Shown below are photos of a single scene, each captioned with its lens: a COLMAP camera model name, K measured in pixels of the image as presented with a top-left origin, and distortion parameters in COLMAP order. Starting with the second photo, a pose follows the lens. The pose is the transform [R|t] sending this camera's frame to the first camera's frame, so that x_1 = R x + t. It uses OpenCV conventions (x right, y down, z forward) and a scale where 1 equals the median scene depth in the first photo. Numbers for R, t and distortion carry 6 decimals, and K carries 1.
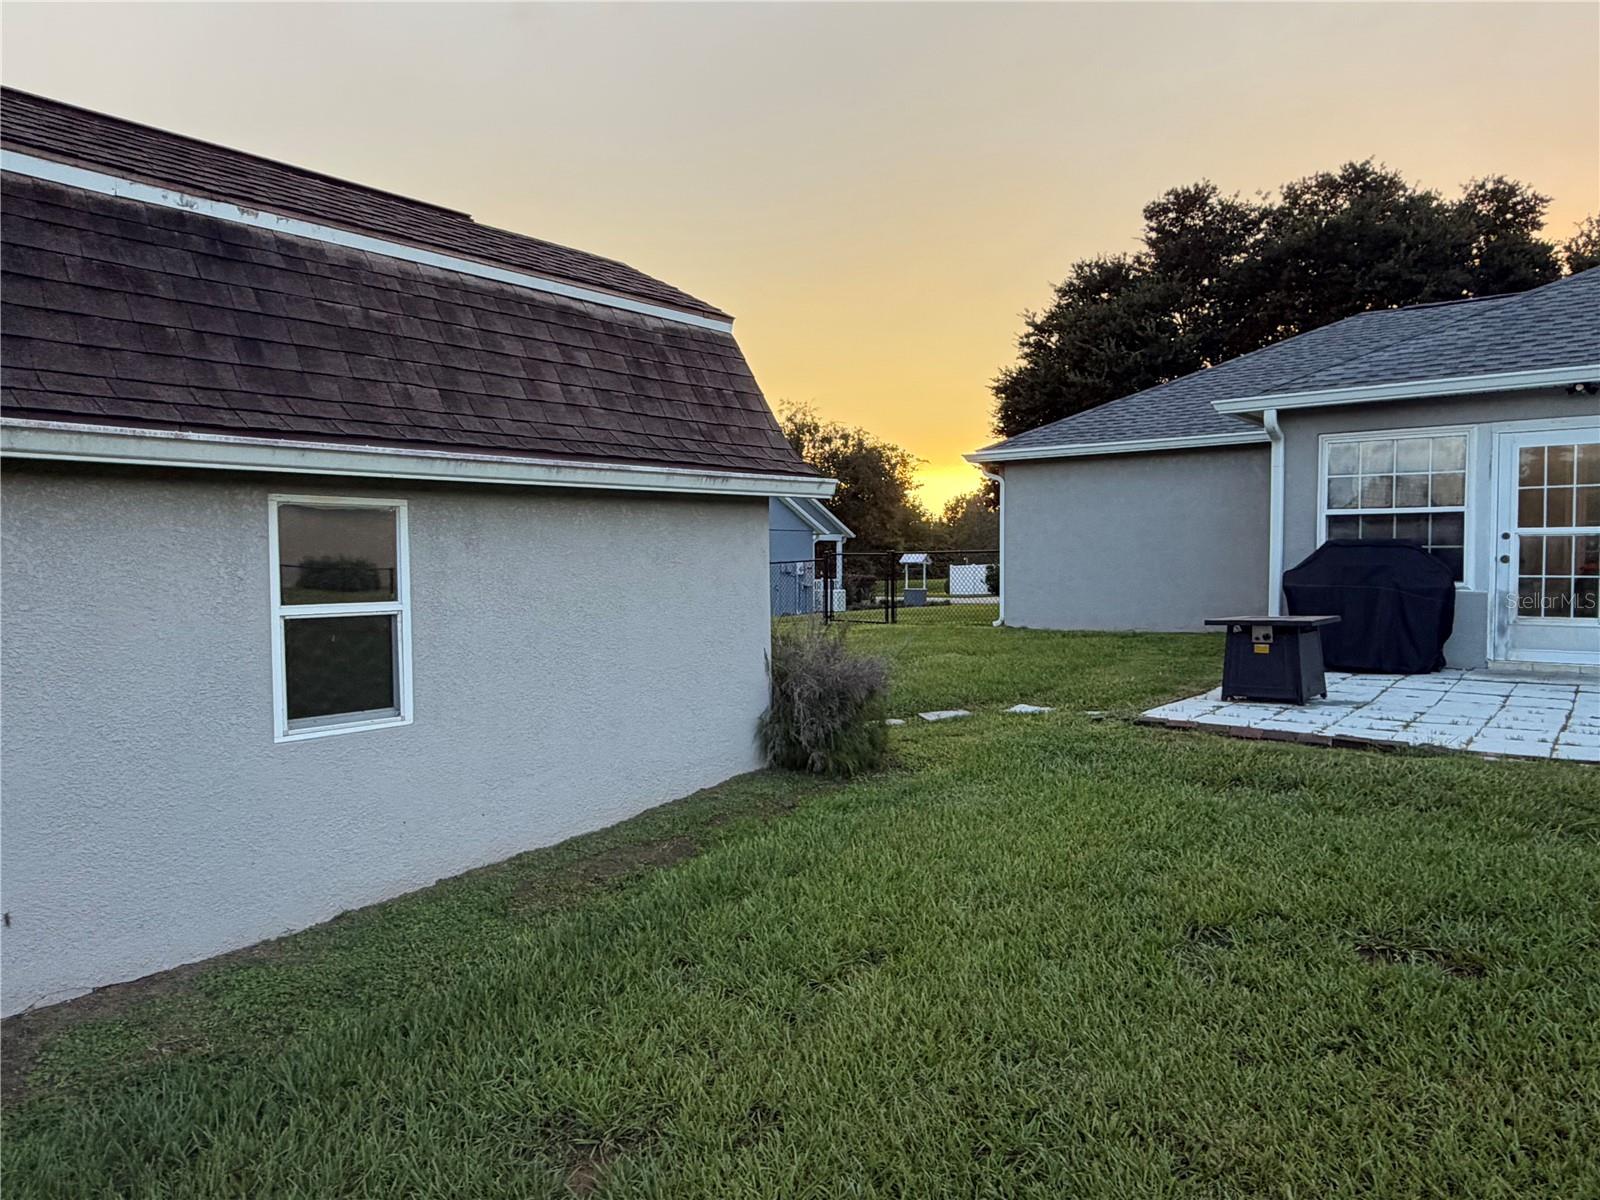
lens RADIAL K [[1092.2, 0, 792.0], [0, 1092.2, 600.5], [0, 0, 1]] dist [-0.001400, 0.001488]
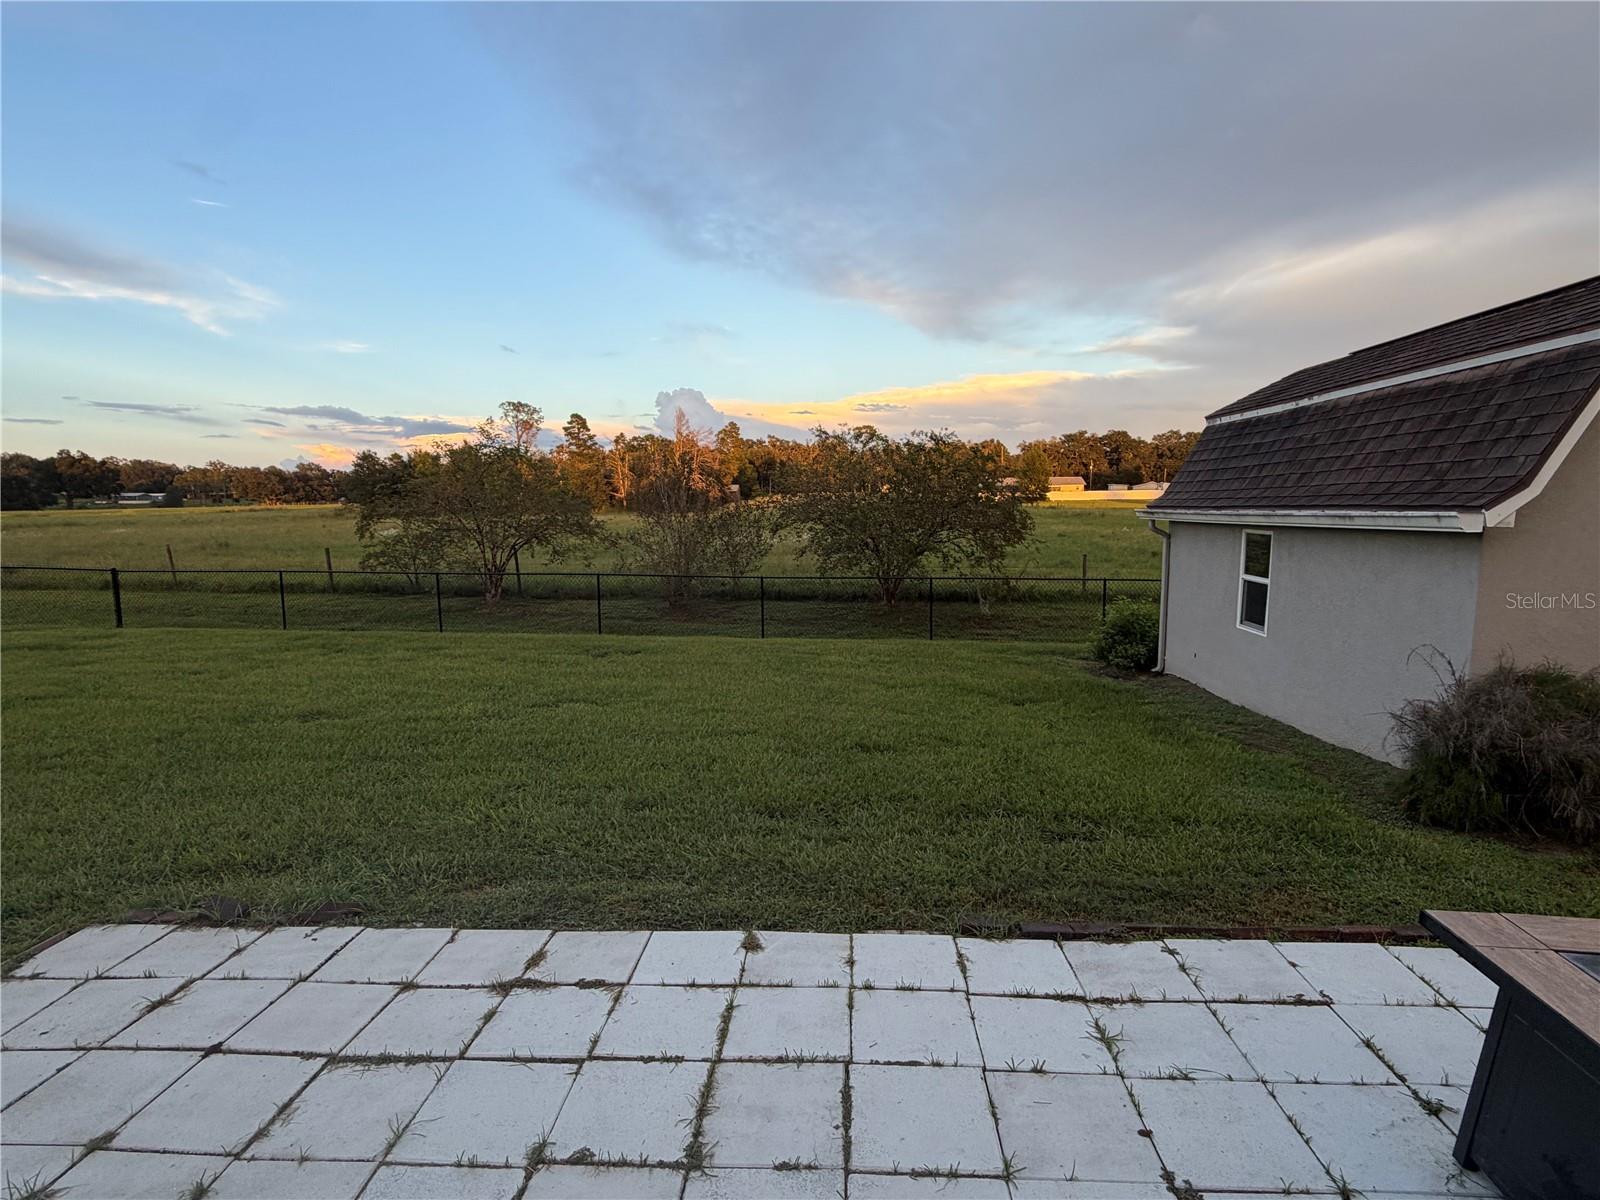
lens RADIAL K [[859.9, 0, 800.0], [0, 859.9, 600.0], [0, 0, 1]] dist [0.000364, -0.000216]
pose [[-0.808174, 0.074797, -0.584175, 1.376602], [-0.019658, 0.987924, 0.153689, -0.201160], [0.588616, 0.135692, -0.796944, 1.829371]]
